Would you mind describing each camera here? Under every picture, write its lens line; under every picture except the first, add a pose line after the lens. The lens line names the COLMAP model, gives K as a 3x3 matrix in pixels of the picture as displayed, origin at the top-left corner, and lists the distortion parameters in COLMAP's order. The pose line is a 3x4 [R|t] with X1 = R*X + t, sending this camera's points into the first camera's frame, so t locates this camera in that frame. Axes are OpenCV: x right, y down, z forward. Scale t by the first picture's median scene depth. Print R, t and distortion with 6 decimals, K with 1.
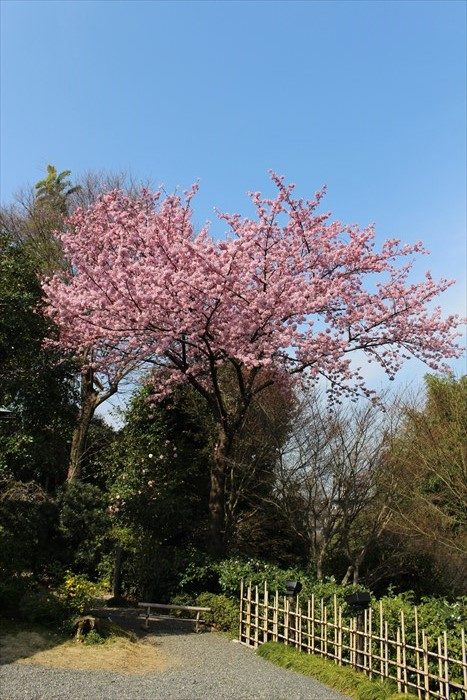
lens RADIAL K [[581.5, 0, 234.3], [0, 581.5, 341.4], [0, 0, 1]] dist [-0.167385, 0.146349]
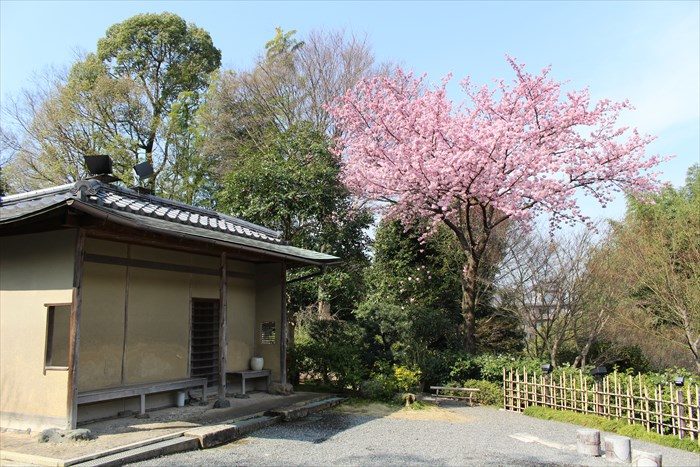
lens RADIAL K [[581.5, 0, 353.9], [0, 581.5, 227.4], [0, 0, 1]] dist [-0.167385, 0.146349]
pose [[0.991217, -0.057167, -0.119250, -0.136265], [0.071677, 0.990041, 0.121170, -0.093034], [0.111135, -0.128653, 0.985443, -0.306665]]
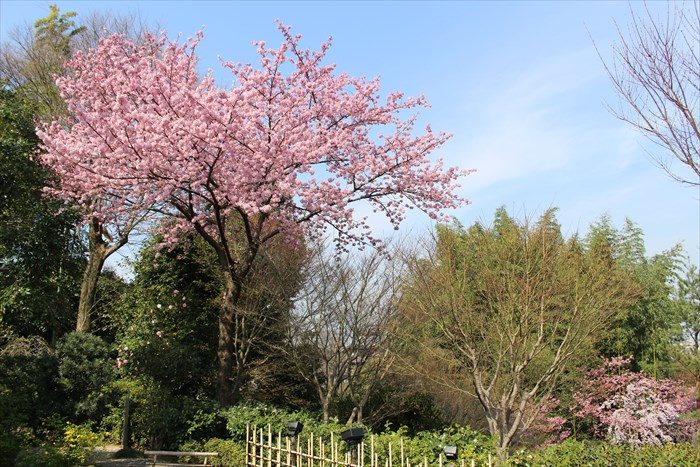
lens RADIAL K [[581.5, 0, 353.9], [0, 581.5, 227.4], [0, 0, 1]] dist [-0.167385, 0.146349]
pose [[0.985467, -0.002836, 0.169843, 0.024920], [-0.007372, 0.998204, 0.059444, 0.002879], [-0.169706, -0.059832, 0.983677, -0.019901]]
